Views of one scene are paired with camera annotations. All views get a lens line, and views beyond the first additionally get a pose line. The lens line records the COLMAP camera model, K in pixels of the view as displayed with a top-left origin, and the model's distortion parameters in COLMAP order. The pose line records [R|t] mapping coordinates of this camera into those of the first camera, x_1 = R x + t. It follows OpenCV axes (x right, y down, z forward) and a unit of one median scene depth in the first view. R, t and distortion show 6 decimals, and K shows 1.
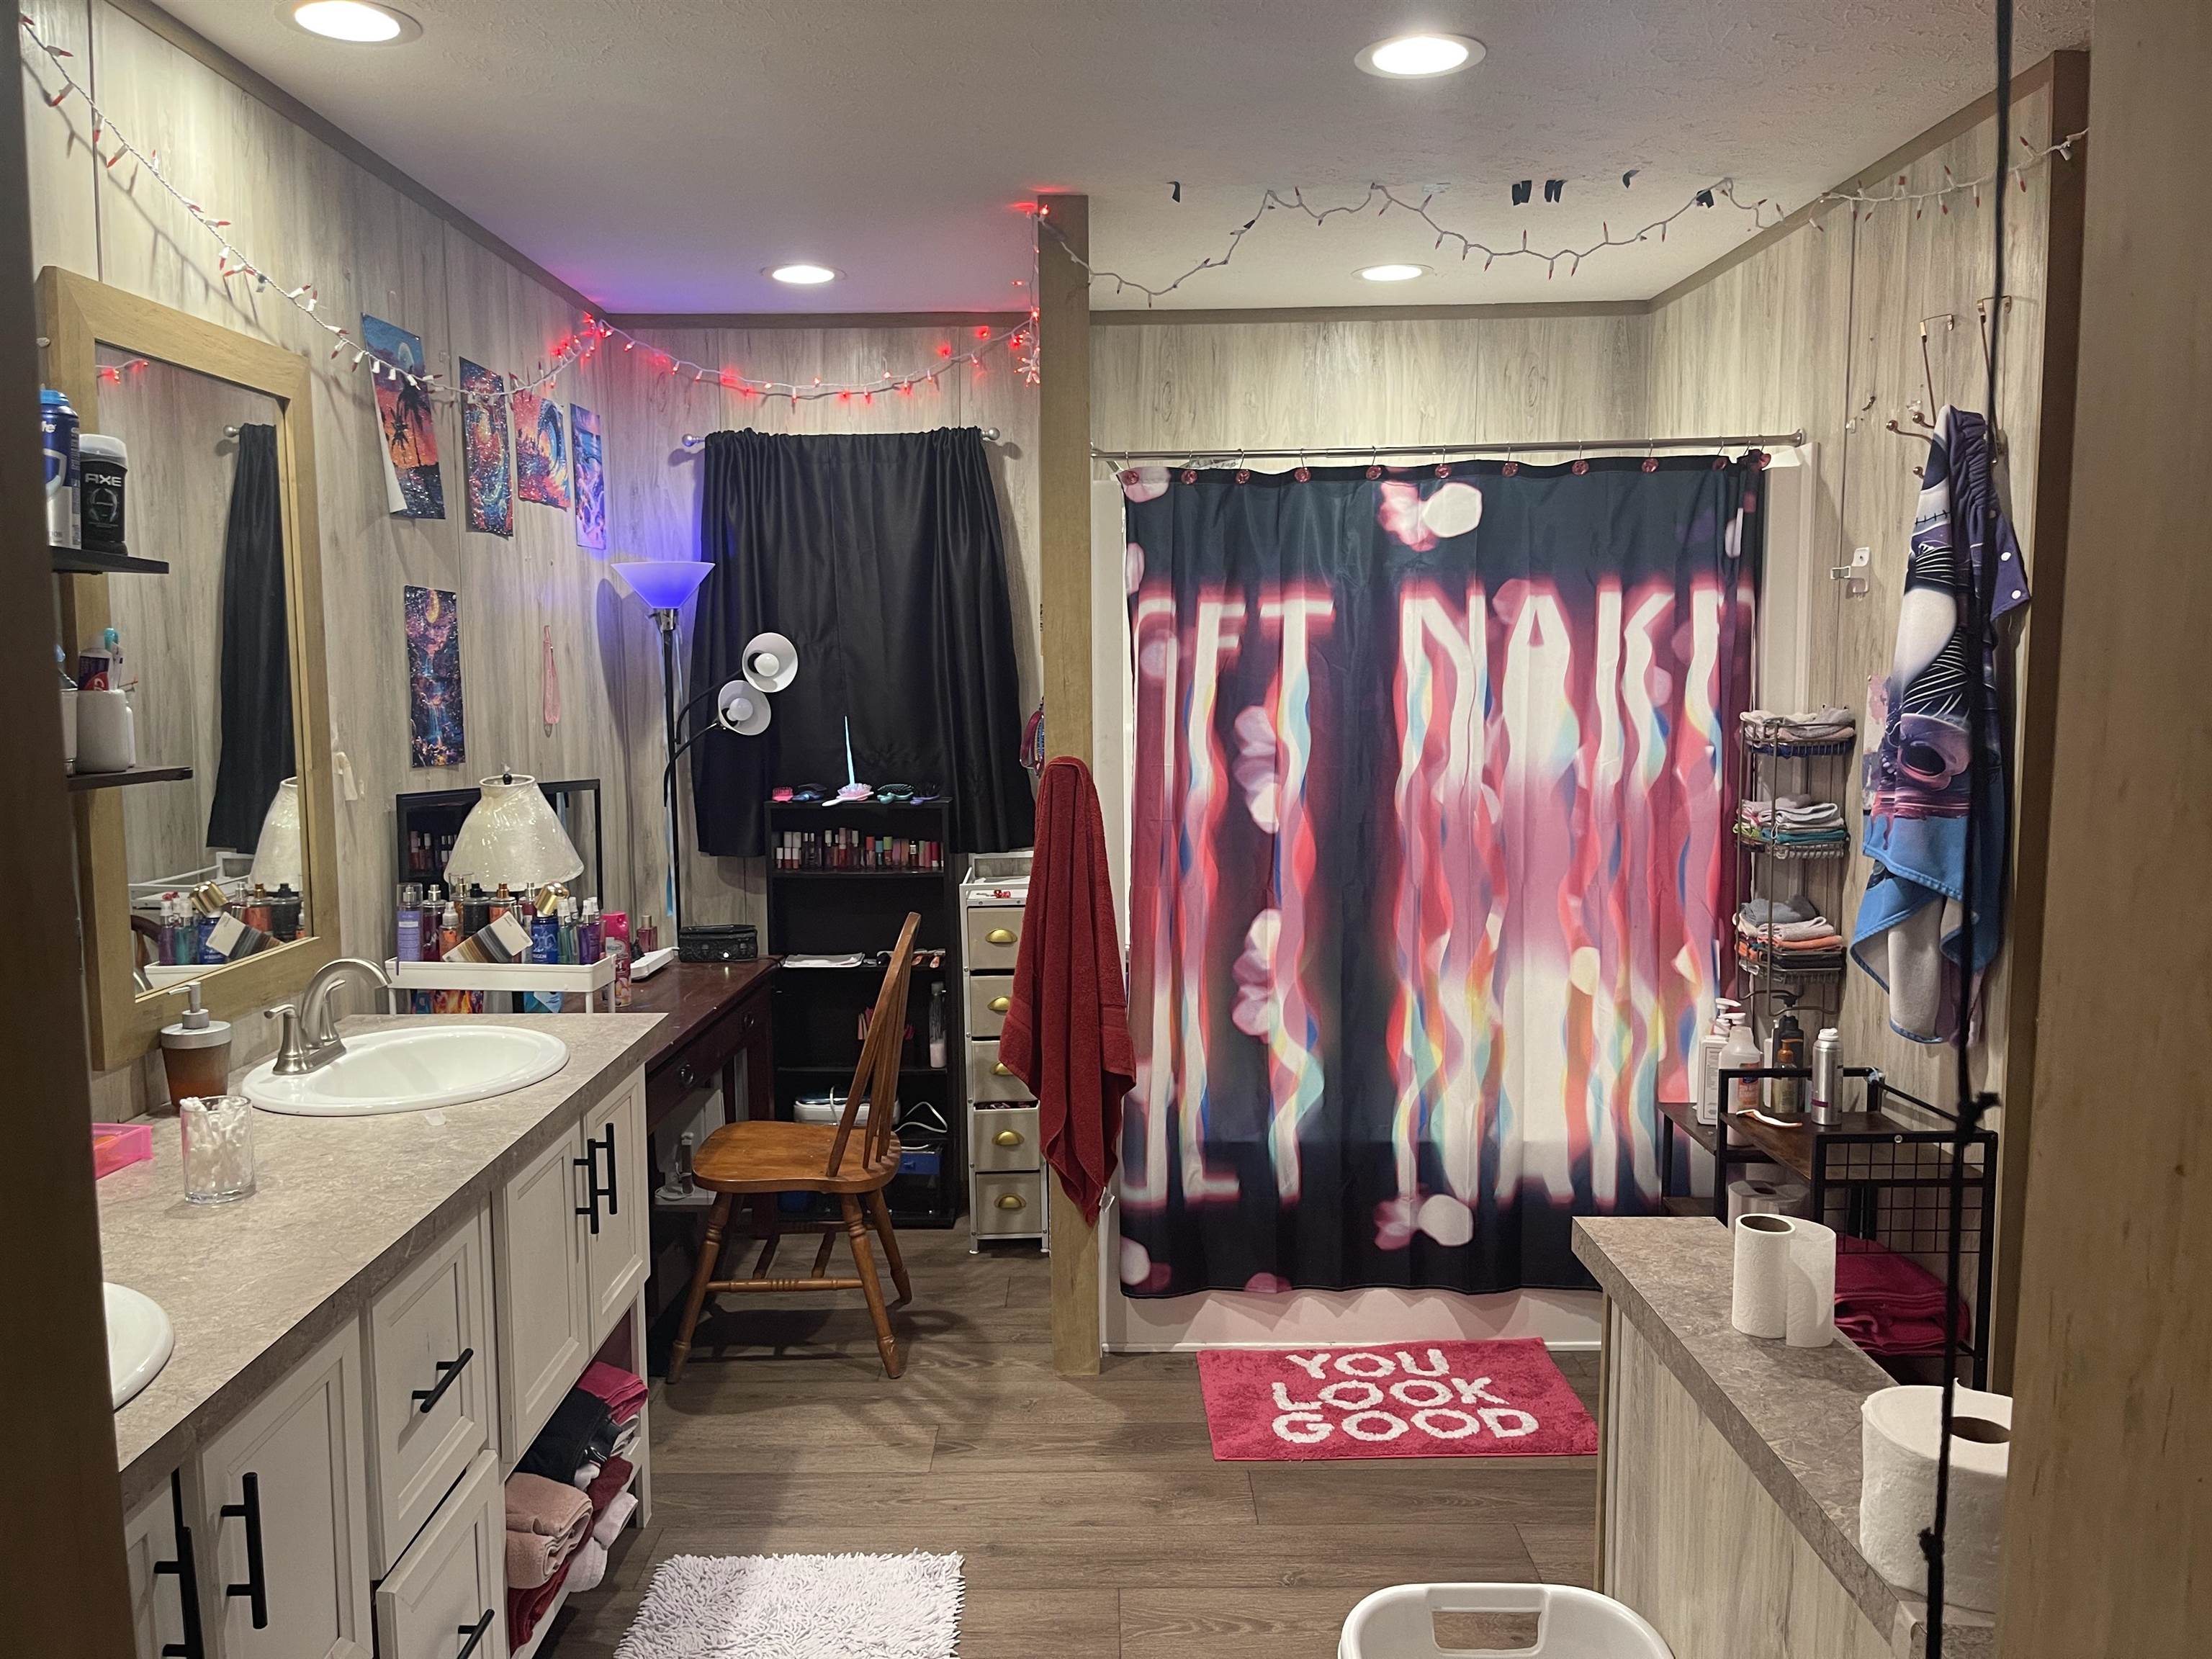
lens RADIAL K [[1687.0, 0, 1116.5], [0, 1687.0, 834.9], [0, 0, 1]] dist [0.065390, -0.081407]
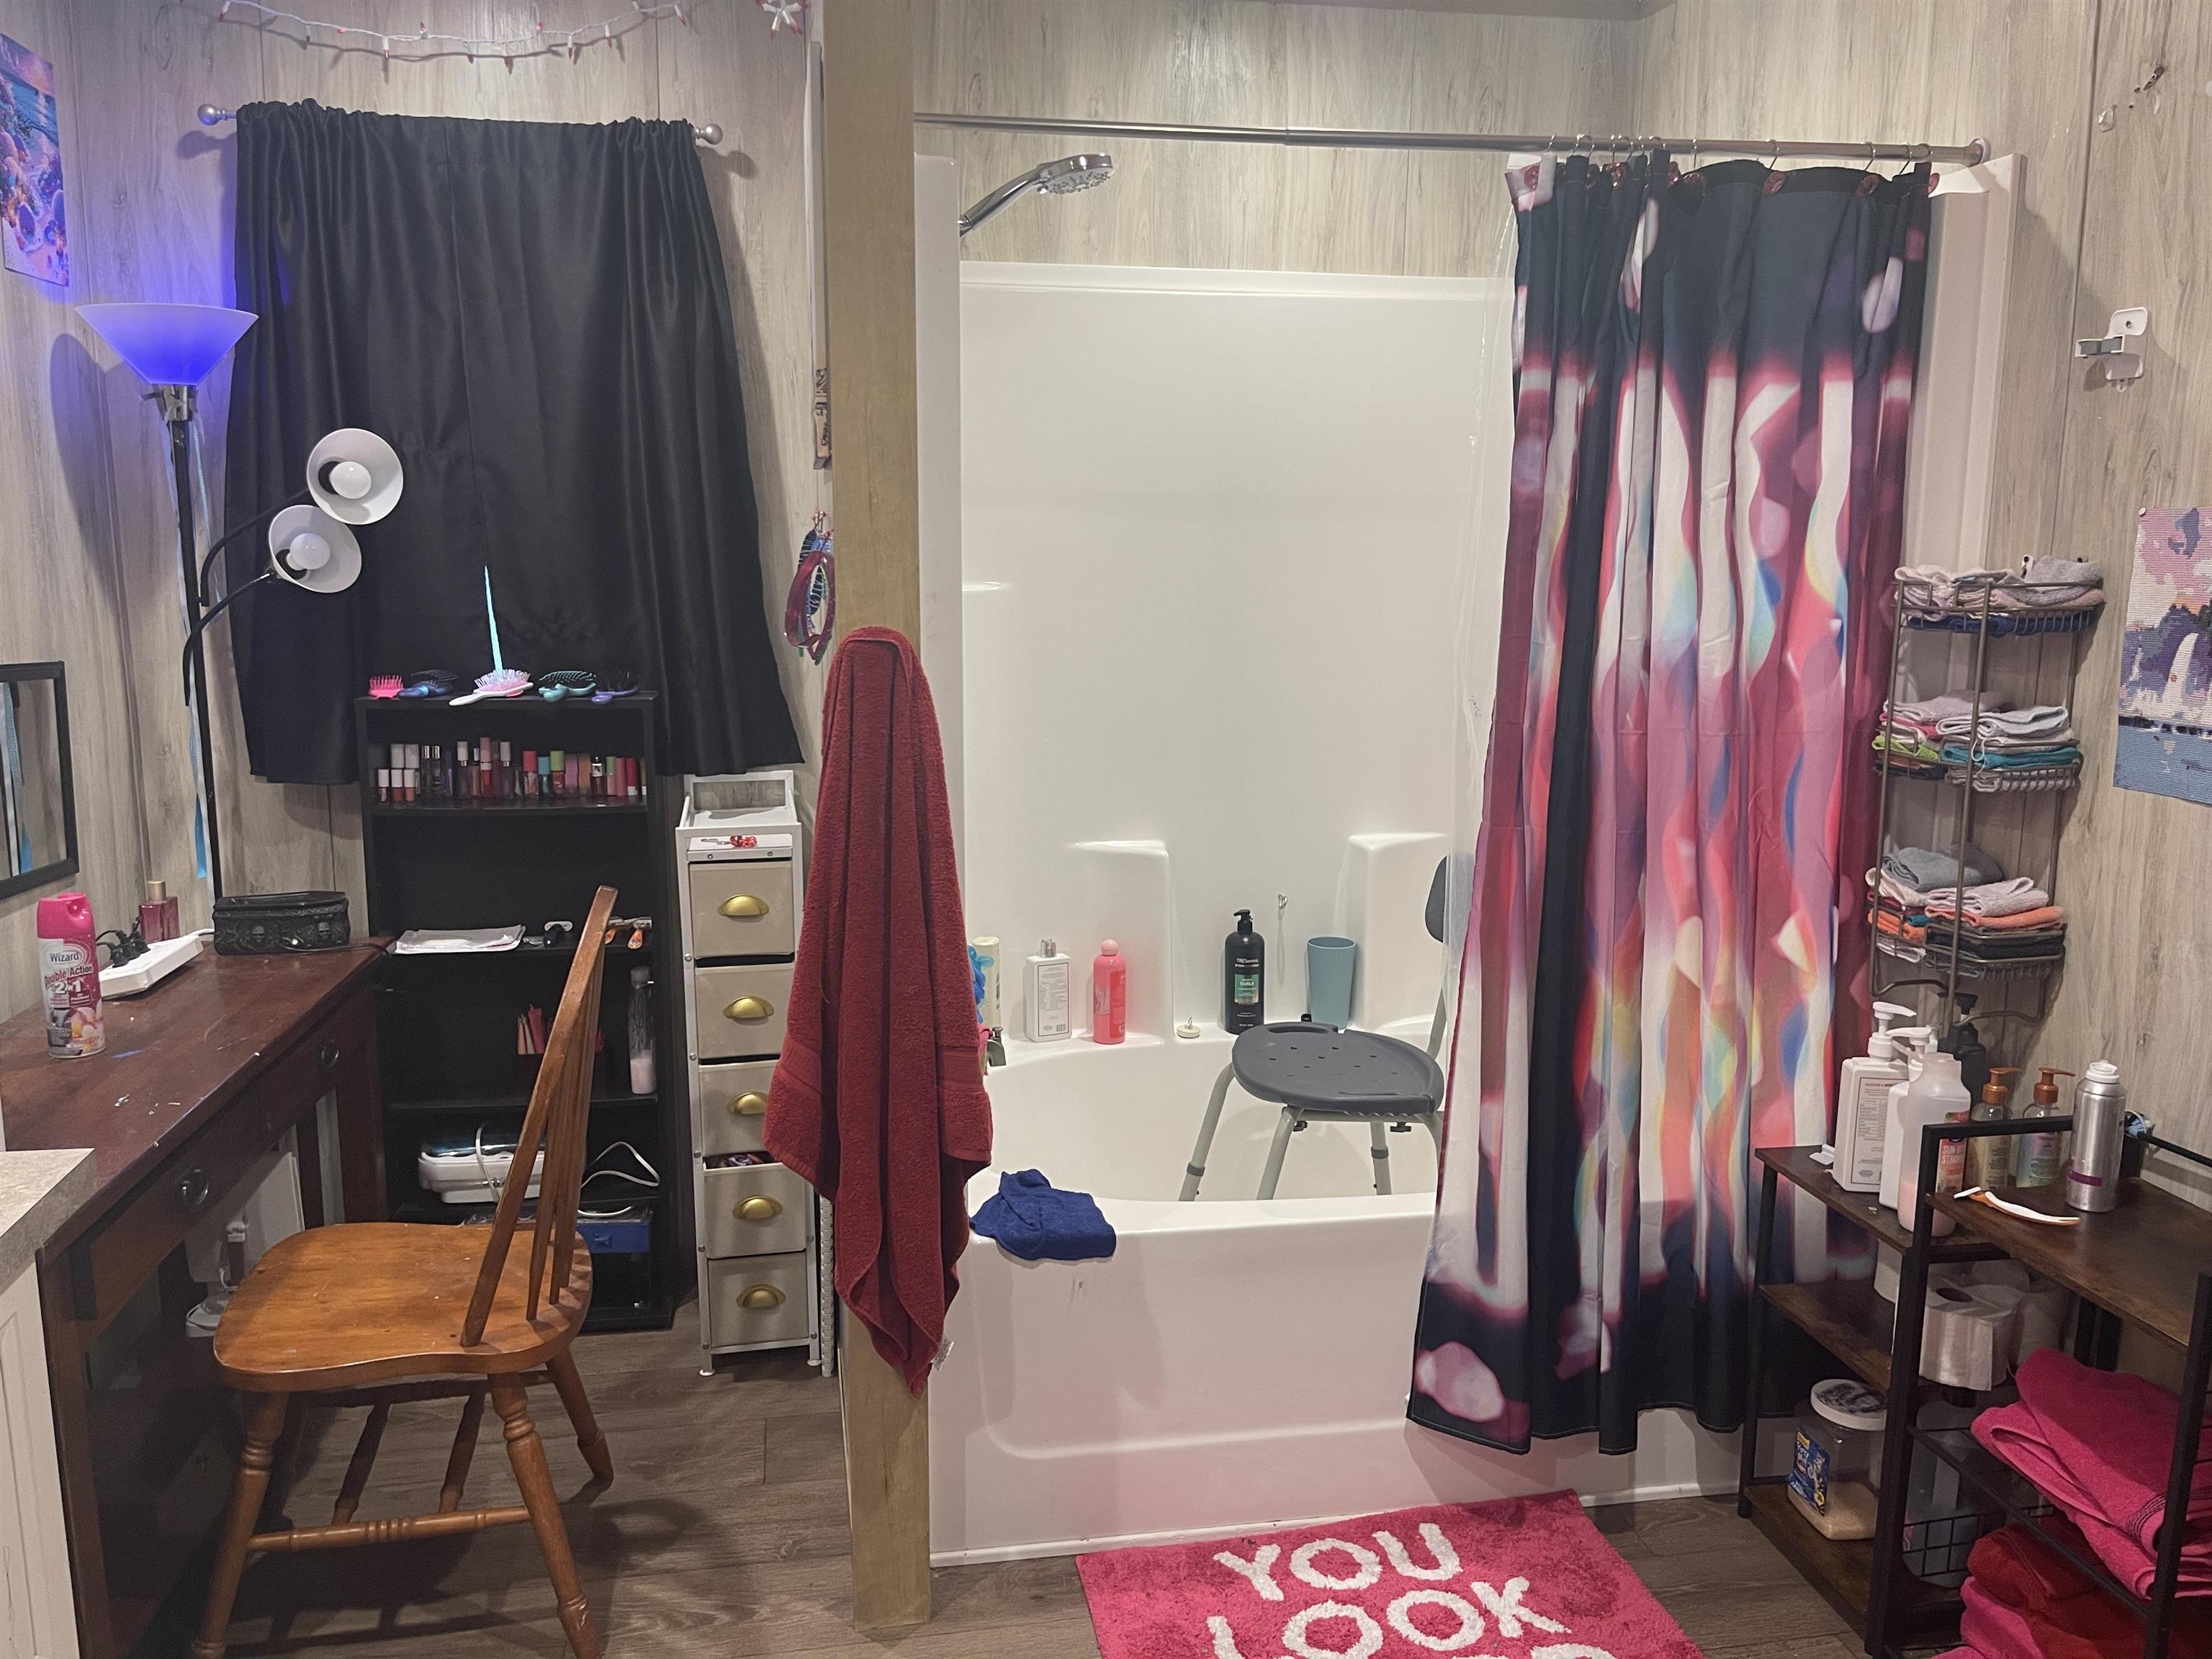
lens RADIAL K [[1687.0, 0, 1109.7], [0, 1687.0, 823.2], [0, 0, 1]] dist [0.065390, -0.081407]
pose [[0.983859, -0.012938, 0.178477, -0.048886], [0.002207, 0.998184, 0.060192, -0.012066], [-0.178932, -0.058826, 0.982101, 0.357397]]
